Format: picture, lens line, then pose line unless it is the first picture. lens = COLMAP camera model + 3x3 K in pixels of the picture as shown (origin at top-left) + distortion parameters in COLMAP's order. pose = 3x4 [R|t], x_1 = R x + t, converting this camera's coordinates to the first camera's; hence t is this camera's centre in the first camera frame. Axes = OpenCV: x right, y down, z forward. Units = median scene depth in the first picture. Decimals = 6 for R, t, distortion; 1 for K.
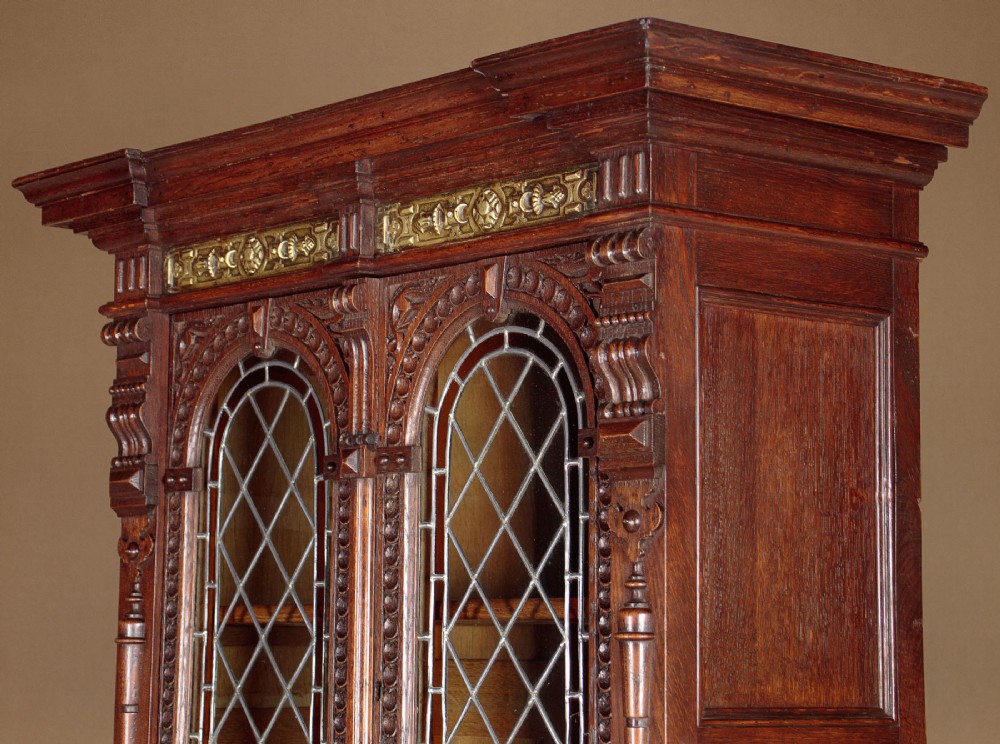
lens RADIAL K [[2645.5, 0, 500.0], [0, 2645.5, 372.0], [0, 0, 1]] dist [0.404140, -0.108617]
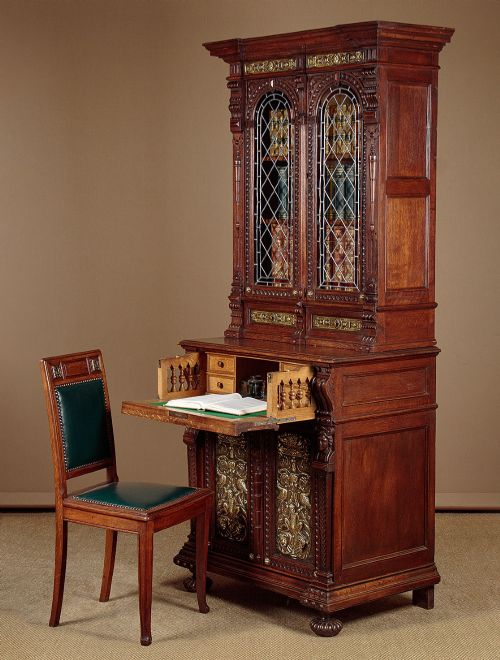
lens RADIAL K [[1430.3, 0, 249.6], [0, 1430.3, 366.0], [0, 0, 1]] dist [0.030143, 0.917569]
pose [[0.999840, -0.011305, 0.013861, -0.178933], [0.007931, 0.974800, 0.222940, -0.096030], [-0.016032, -0.222794, 0.974734, -1.319641]]
